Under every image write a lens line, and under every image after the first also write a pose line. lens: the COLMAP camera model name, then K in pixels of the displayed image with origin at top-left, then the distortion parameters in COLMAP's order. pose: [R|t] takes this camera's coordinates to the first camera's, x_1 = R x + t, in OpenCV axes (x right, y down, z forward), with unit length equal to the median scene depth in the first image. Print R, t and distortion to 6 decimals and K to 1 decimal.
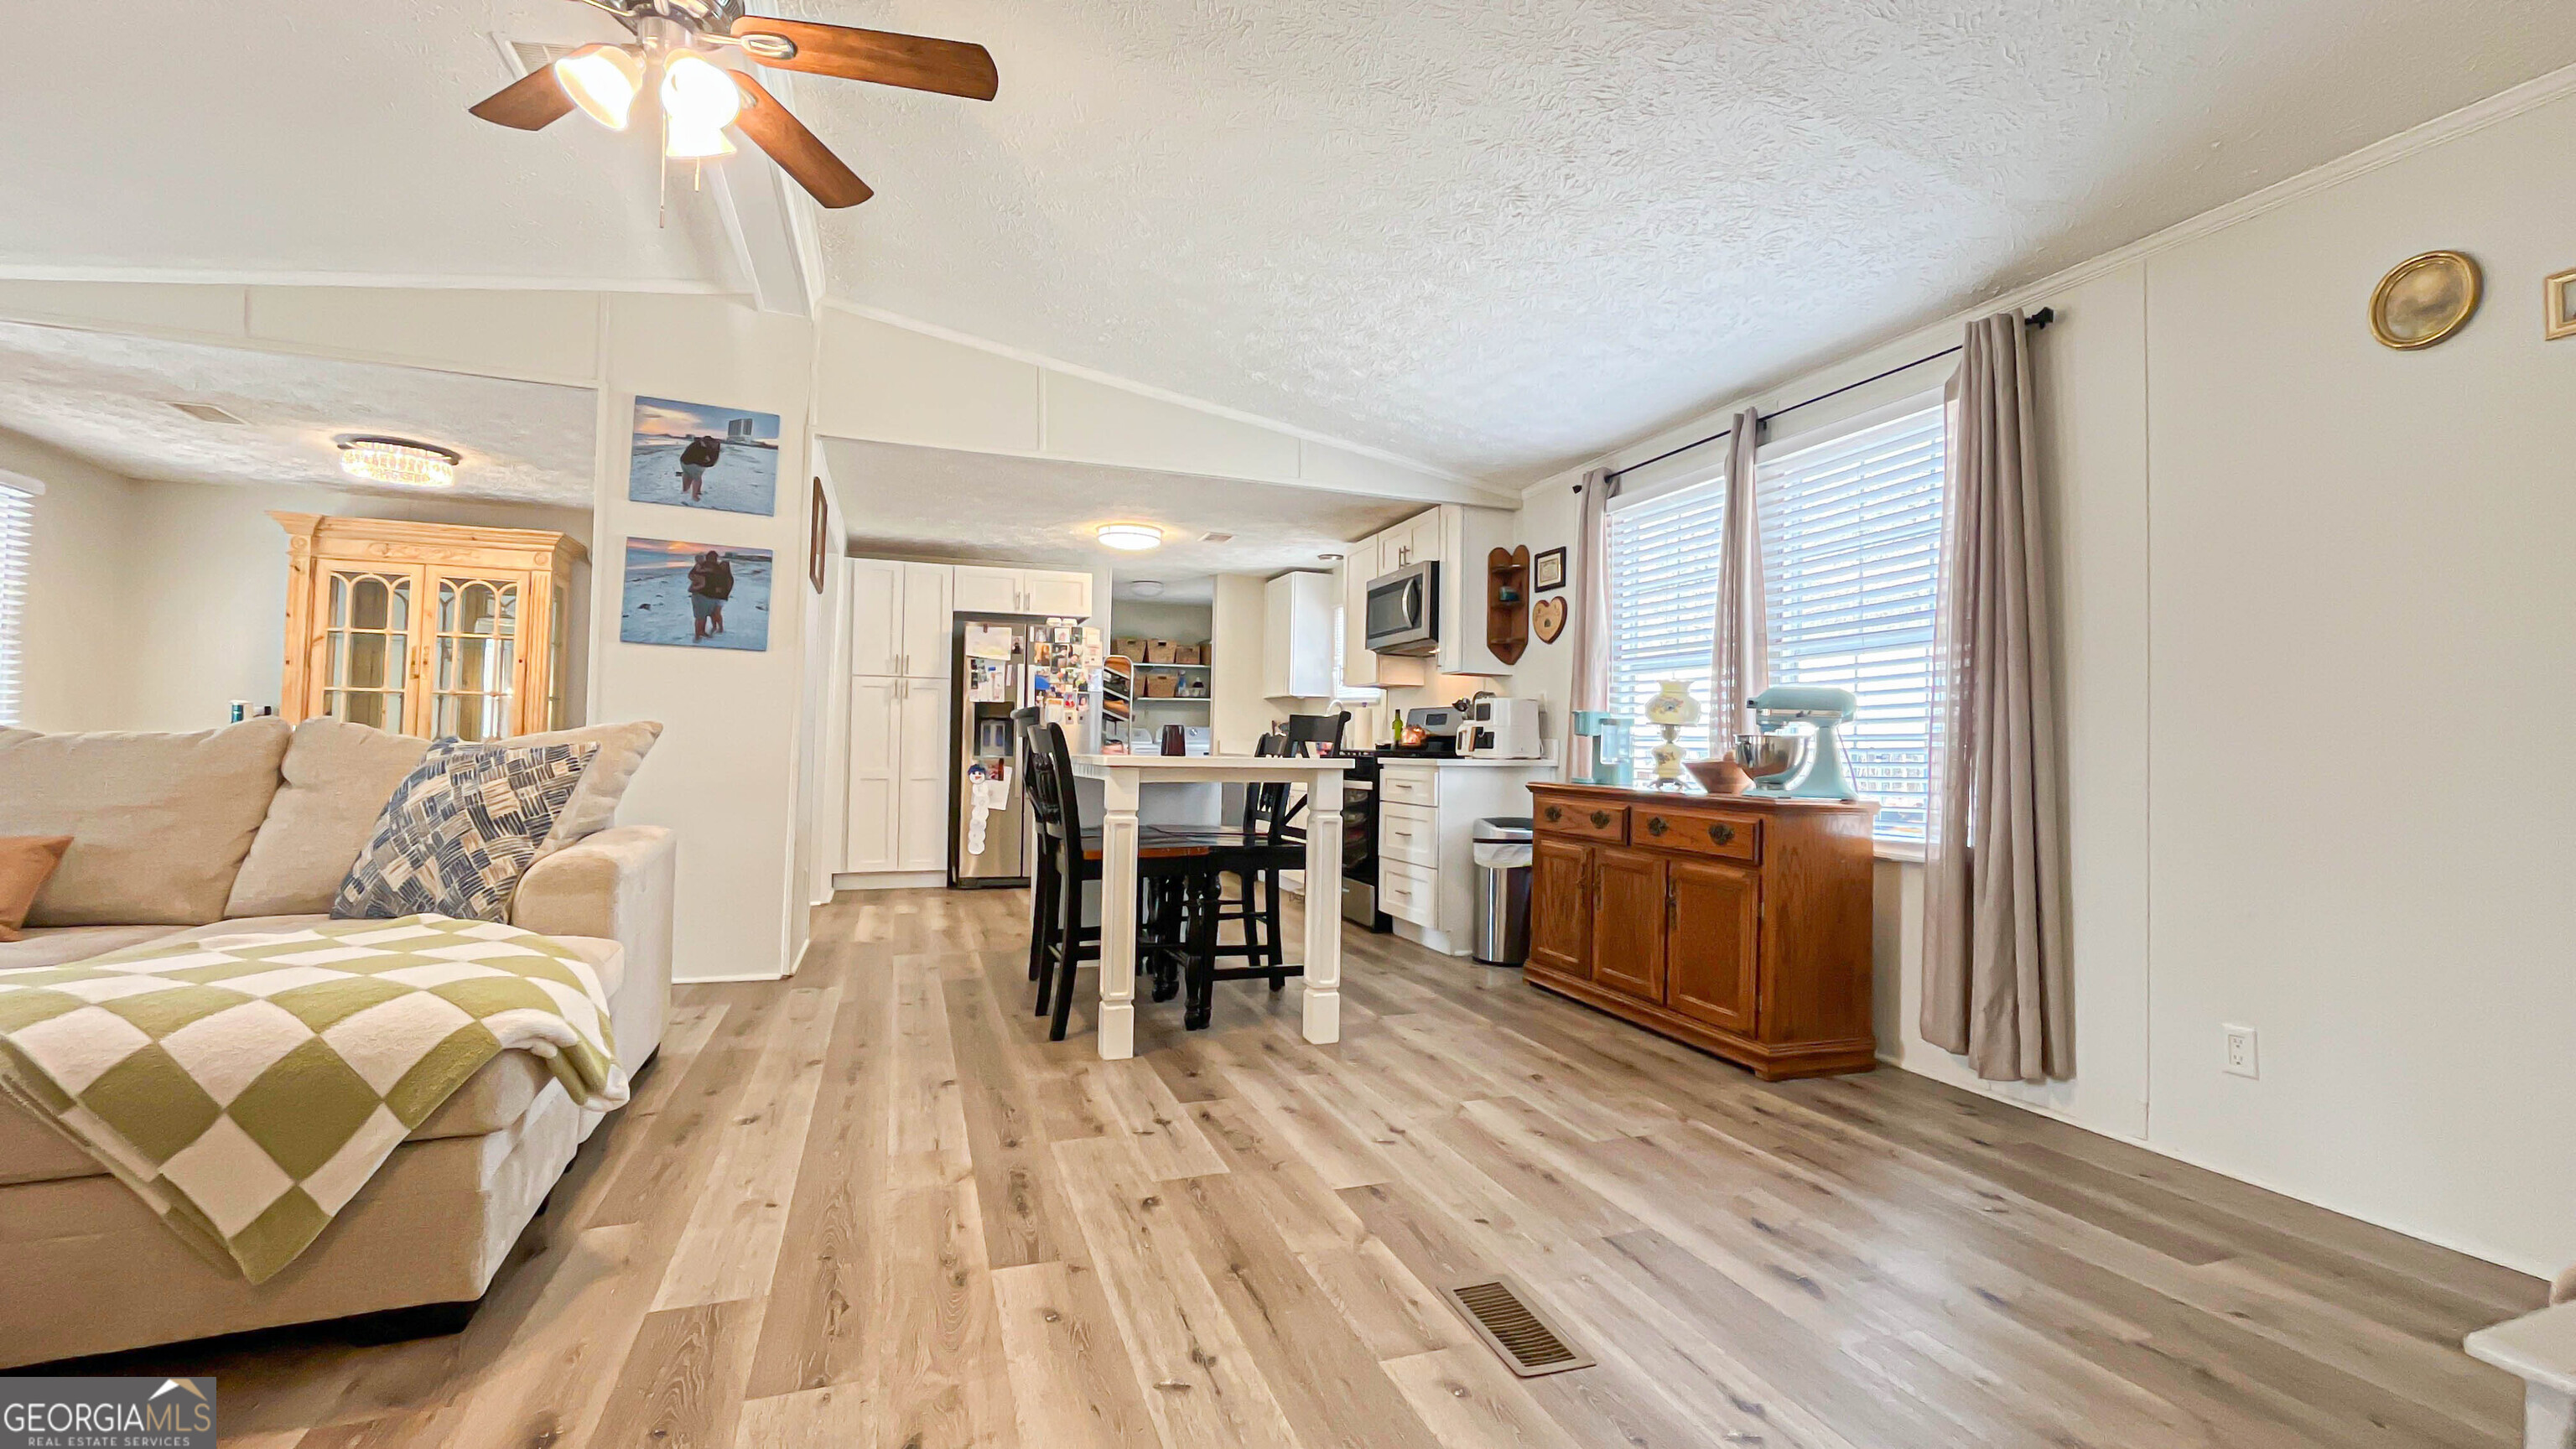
lens RADIAL K [[1045.9, 0, 1283.2], [0, 1045.9, 714.8], [0, 0, 1]] dist [-0.002394, -0.000198]
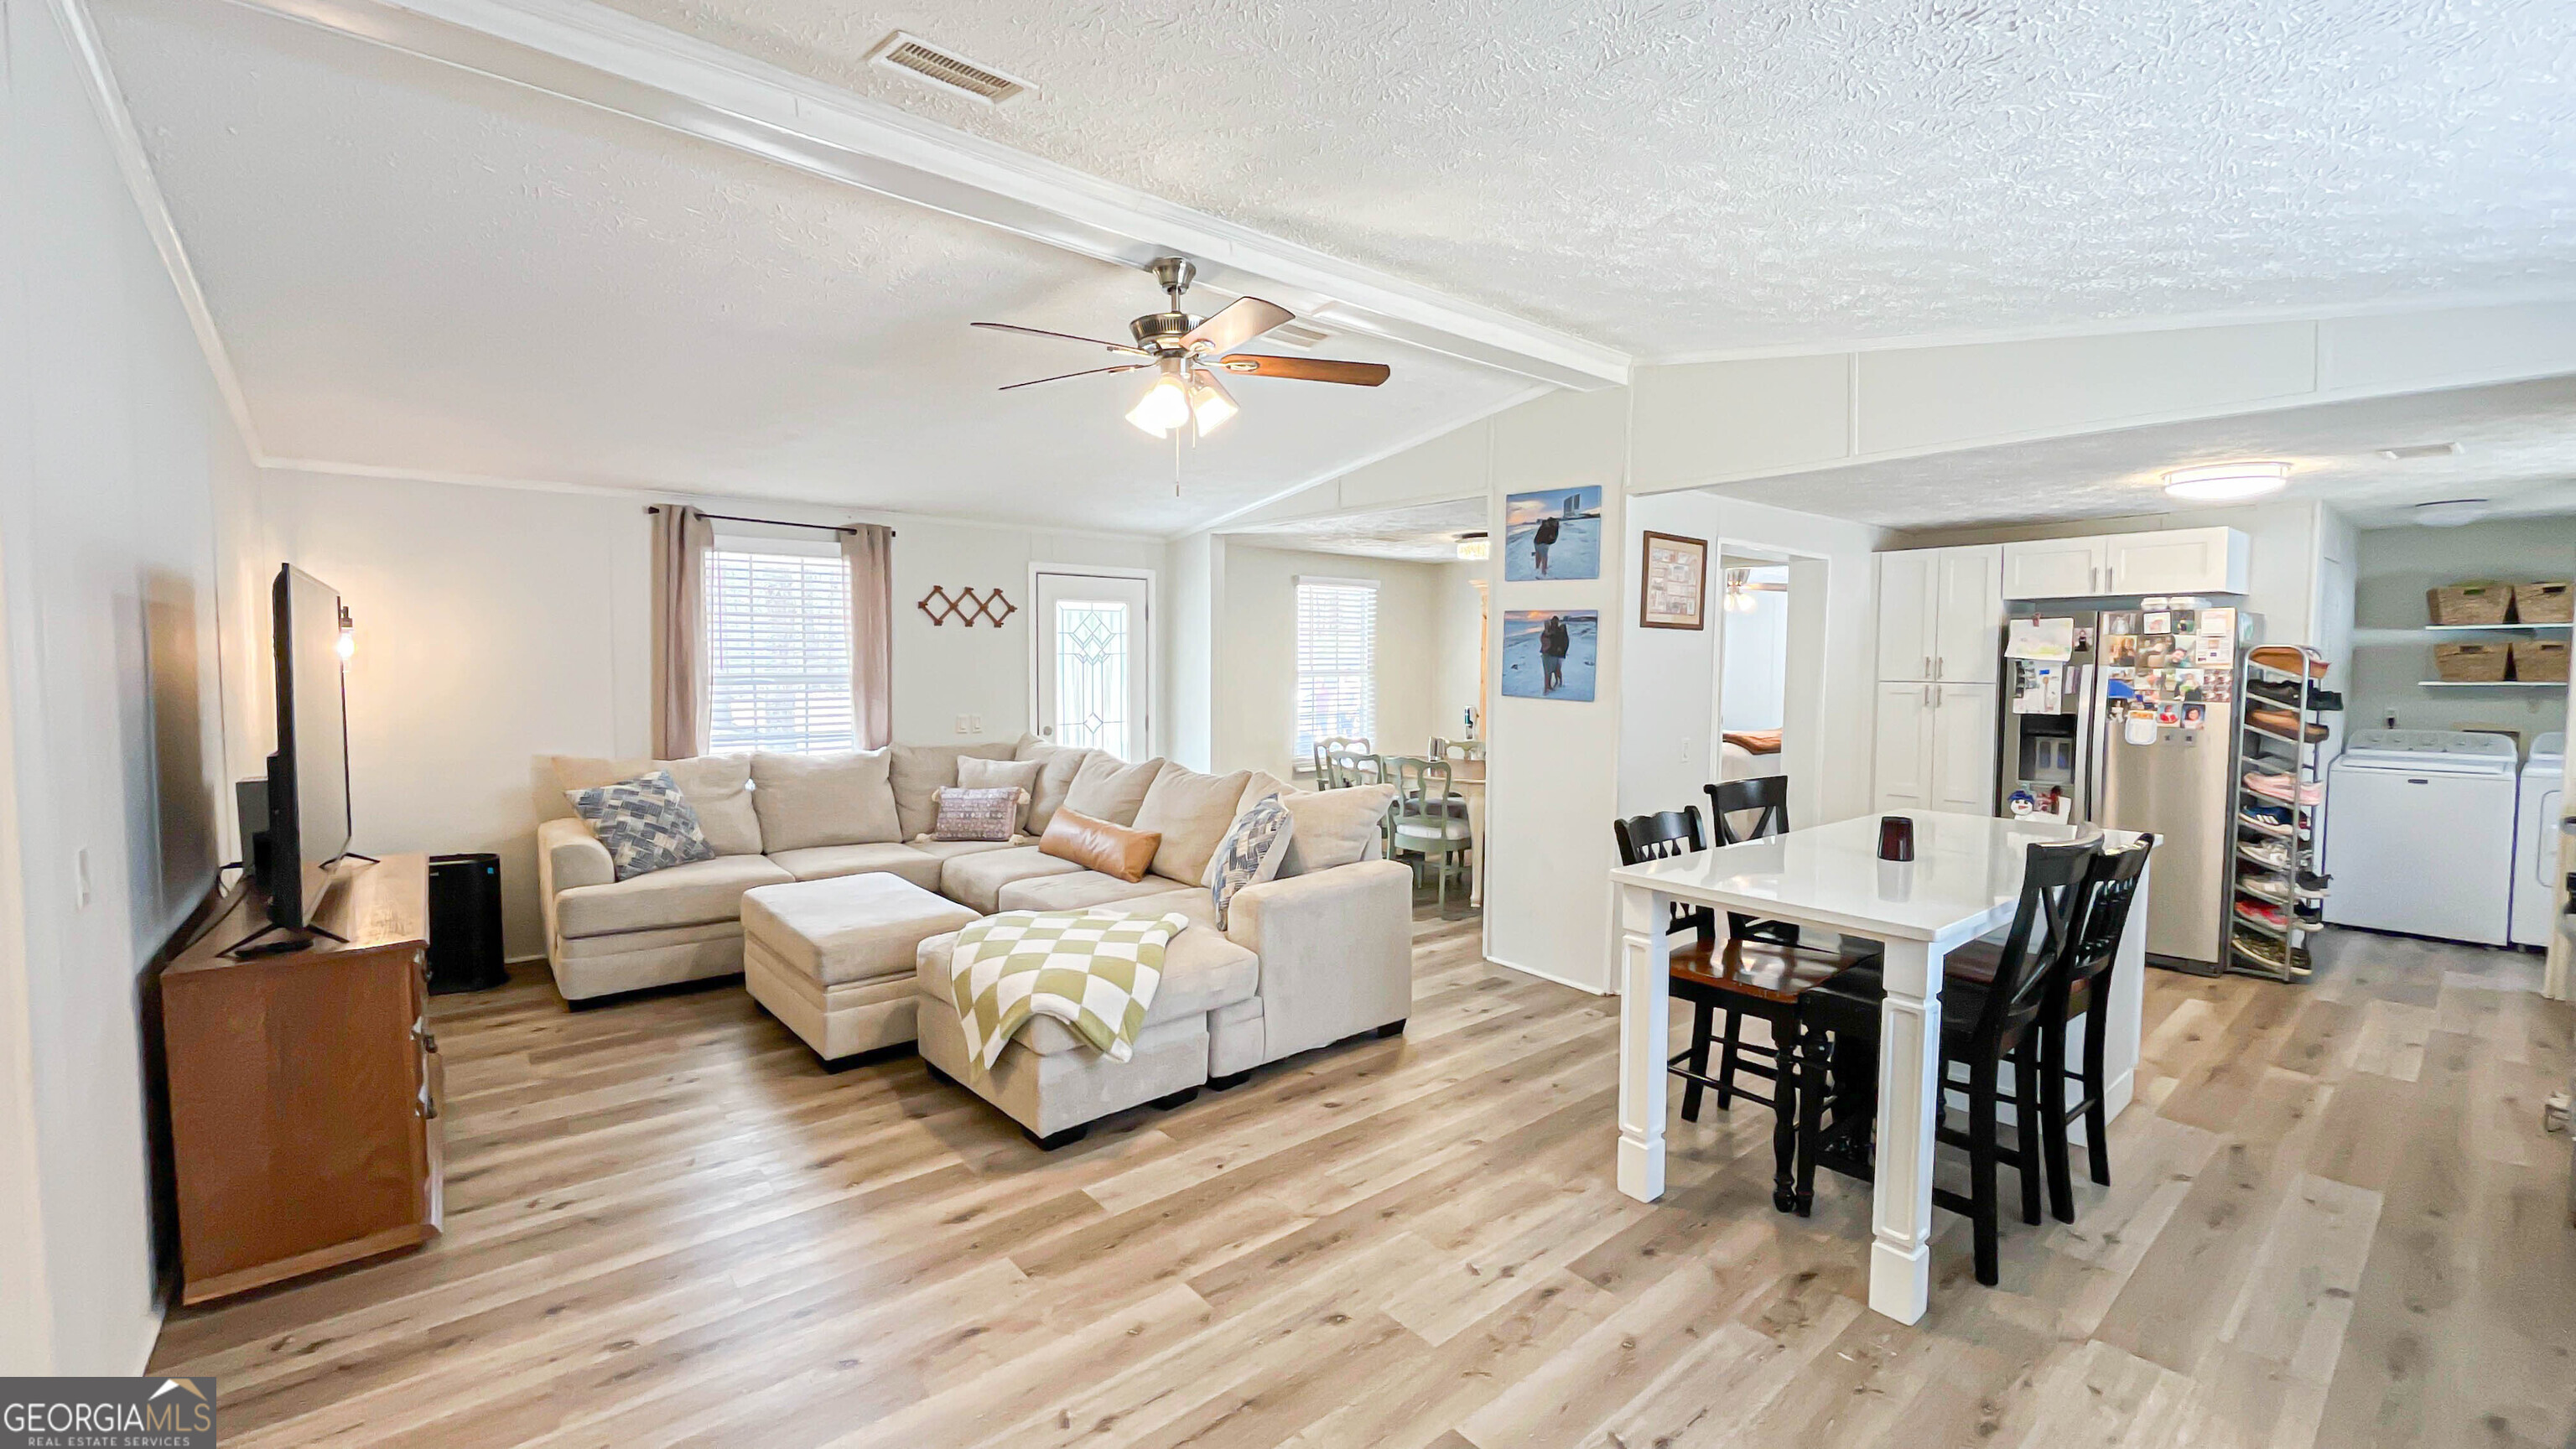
lens RADIAL K [[1045.9, 0, 1282.9], [0, 1045.9, 714.5], [0, 0, 1]] dist [-0.002394, -0.000198]
pose [[0.337190, 0.036875, -0.940714, 0.447795], [0.031109, 0.998250, 0.050282, -0.114975], [0.940922, -0.046219, 0.335453, 0.319350]]
